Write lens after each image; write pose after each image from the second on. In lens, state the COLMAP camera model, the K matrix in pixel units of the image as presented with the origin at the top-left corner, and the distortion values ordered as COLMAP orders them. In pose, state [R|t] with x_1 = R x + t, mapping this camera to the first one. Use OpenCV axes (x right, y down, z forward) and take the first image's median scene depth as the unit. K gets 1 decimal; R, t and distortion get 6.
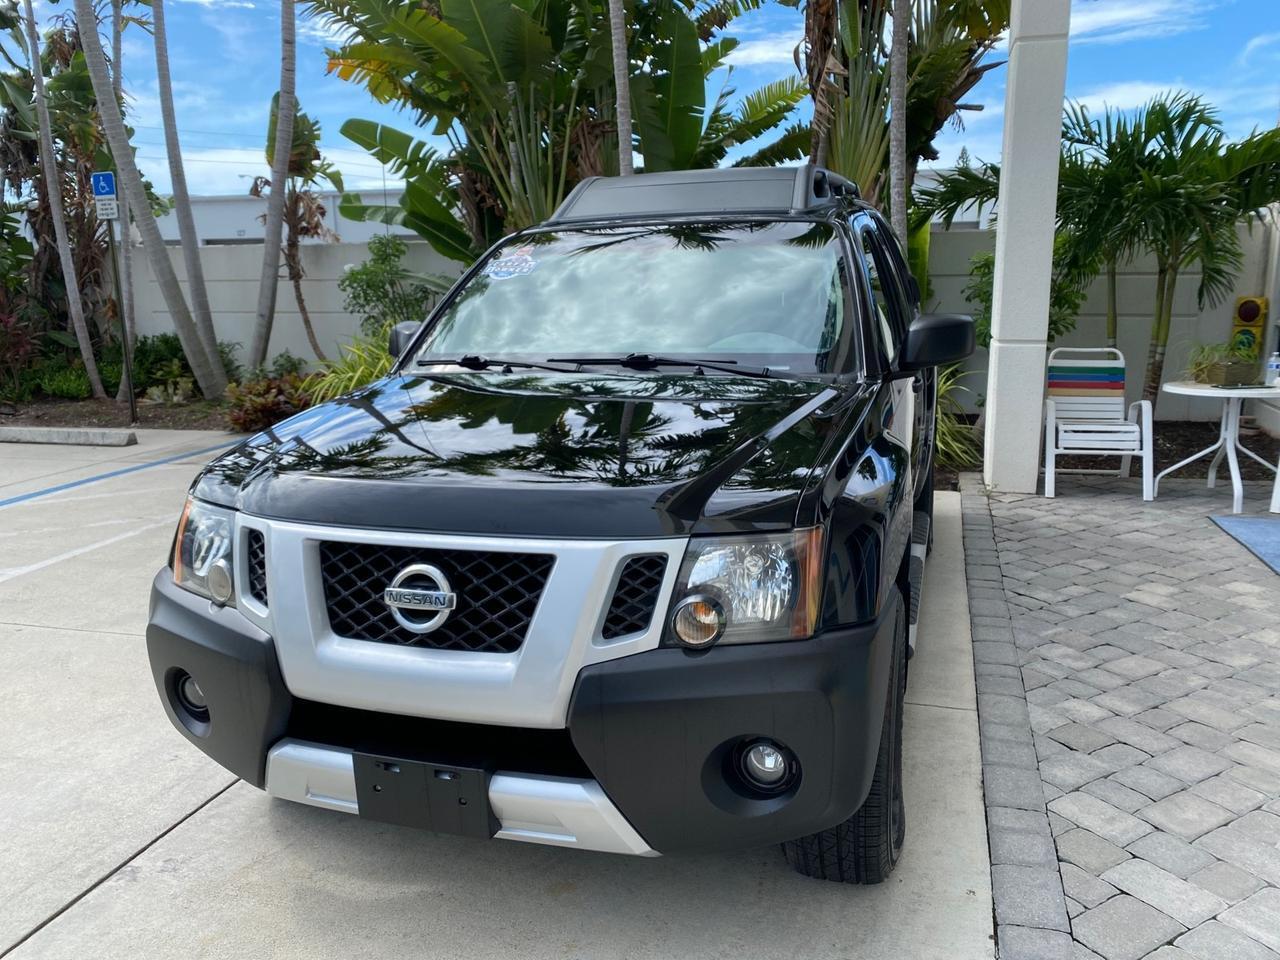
lens RADIAL K [[988.0, 0, 638.0], [0, 988.0, 480.9], [0, 0, 1]] dist [0.004915, -0.008223]
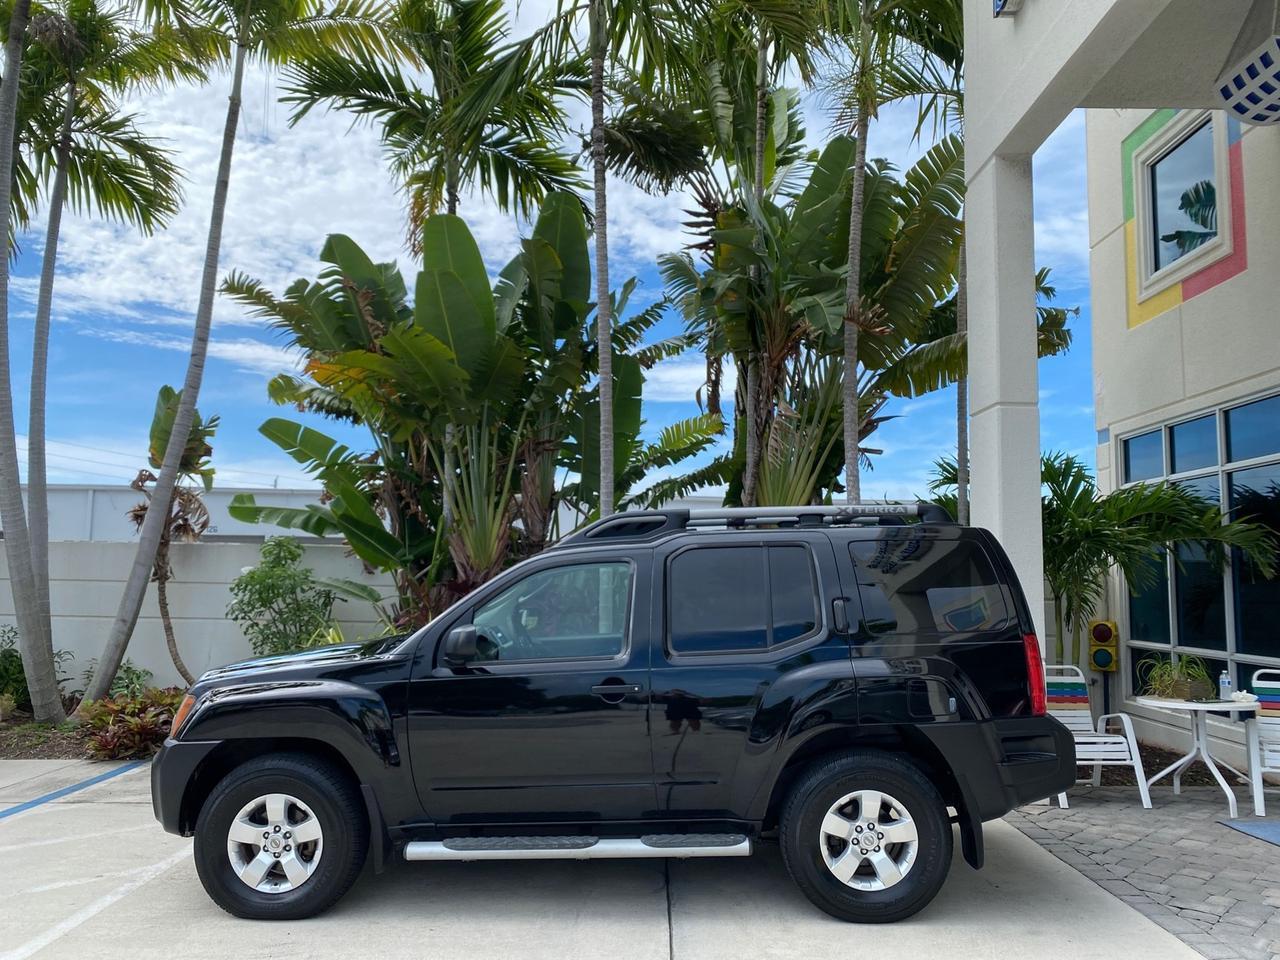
lens RADIAL K [[988.0, 0, 638.0], [0, 988.0, 480.9], [0, 0, 1]] dist [0.004915, -0.008223]
pose [[0.958125, 0.057654, 0.280485, -0.219143], [0.031303, 0.952563, -0.302728, -0.007093], [-0.284633, 0.298831, 0.910870, 0.043024]]
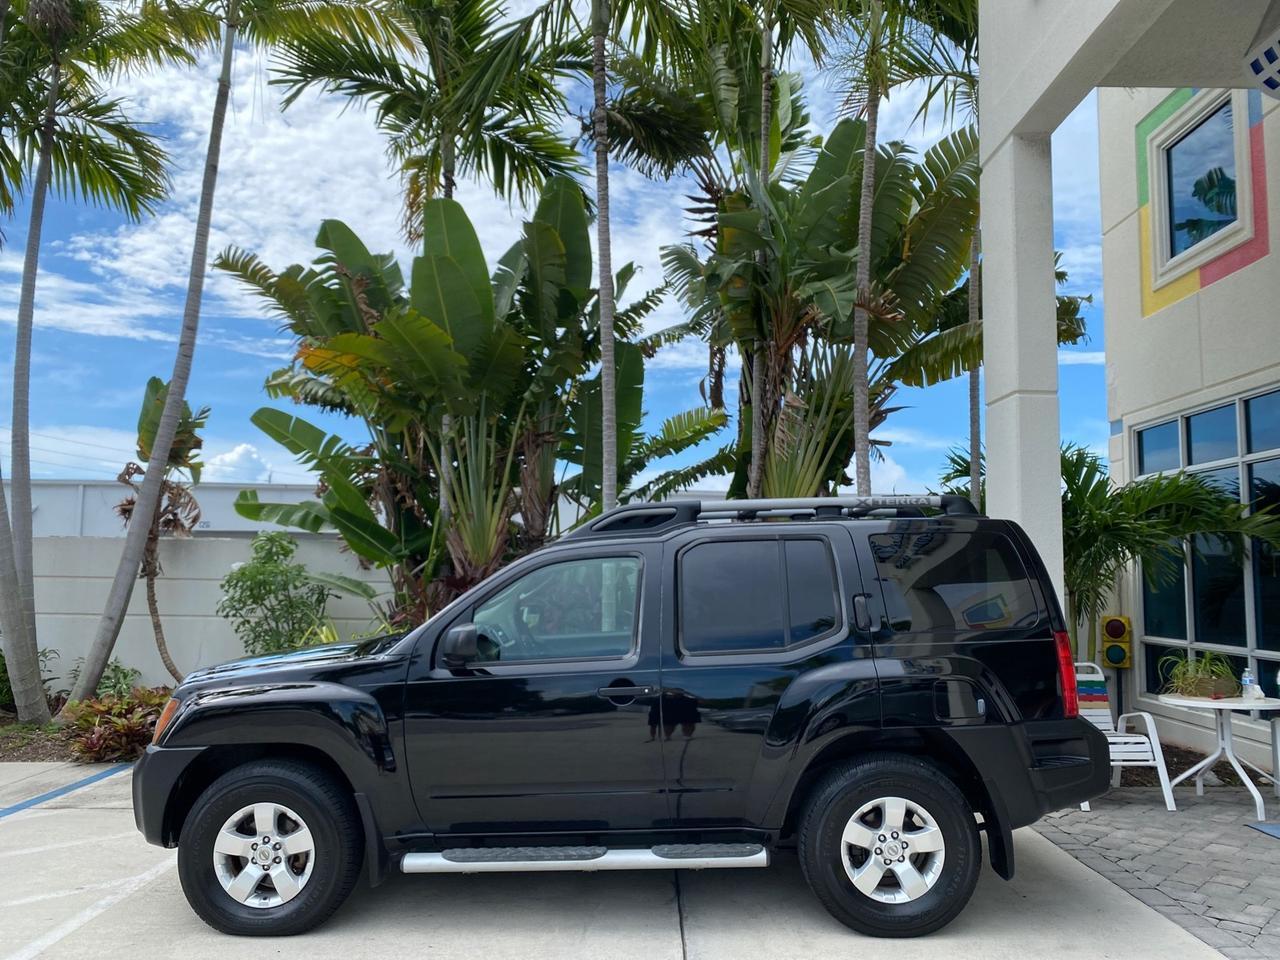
lens RADIAL K [[991.7, 0, 640.0], [0, 991.7, 480.0], [0, 0, 1]] dist [-0.000824, -0.001409]
pose [[0.956672, 0.055179, 0.285891, -0.217797], [0.034267, 0.953719, -0.298741, -0.012438], [-0.289144, 0.295593, 0.910506, 0.067952]]
